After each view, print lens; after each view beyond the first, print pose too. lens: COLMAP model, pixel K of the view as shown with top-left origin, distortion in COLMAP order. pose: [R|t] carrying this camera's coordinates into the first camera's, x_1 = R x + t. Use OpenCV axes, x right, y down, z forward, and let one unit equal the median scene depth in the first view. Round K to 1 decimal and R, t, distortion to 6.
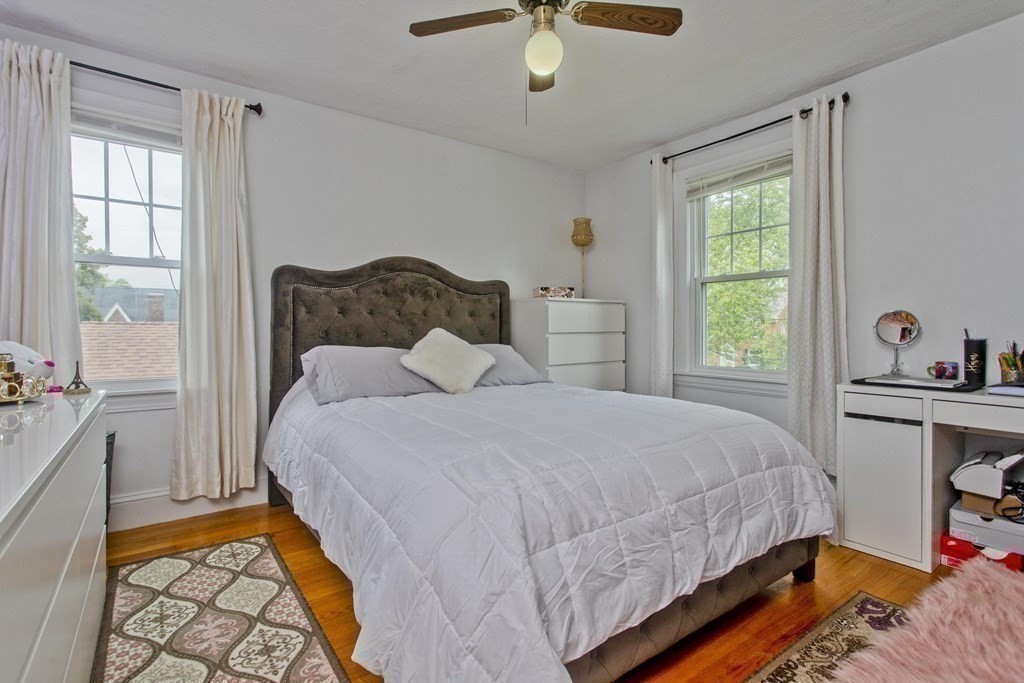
lens RADIAL K [[491.4, 0, 508.9], [0, 491.4, 330.6], [0, 0, 1]] dist [-0.001000, -0.000117]
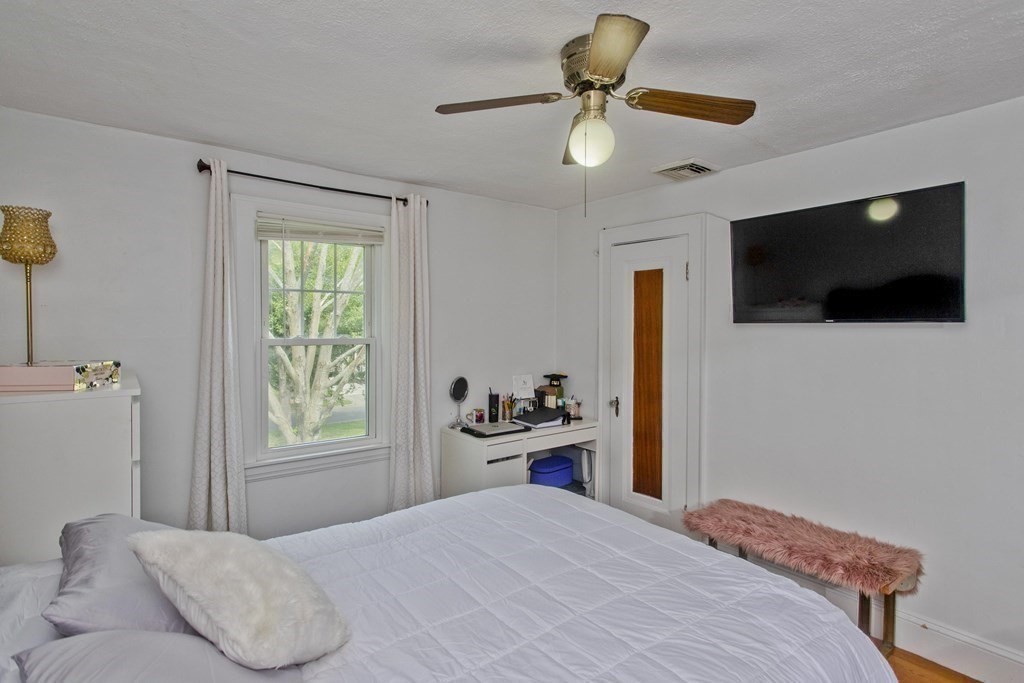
lens RADIAL K [[491.4, 0, 508.9], [0, 491.4, 330.6], [0, 0, 1]] dist [-0.001000, -0.000117]
pose [[-0.012071, -0.005728, 0.999911, -0.511262], [0.006719, 0.999961, 0.005809, -0.156779], [-0.999905, 0.006789, -0.012032, 0.778599]]
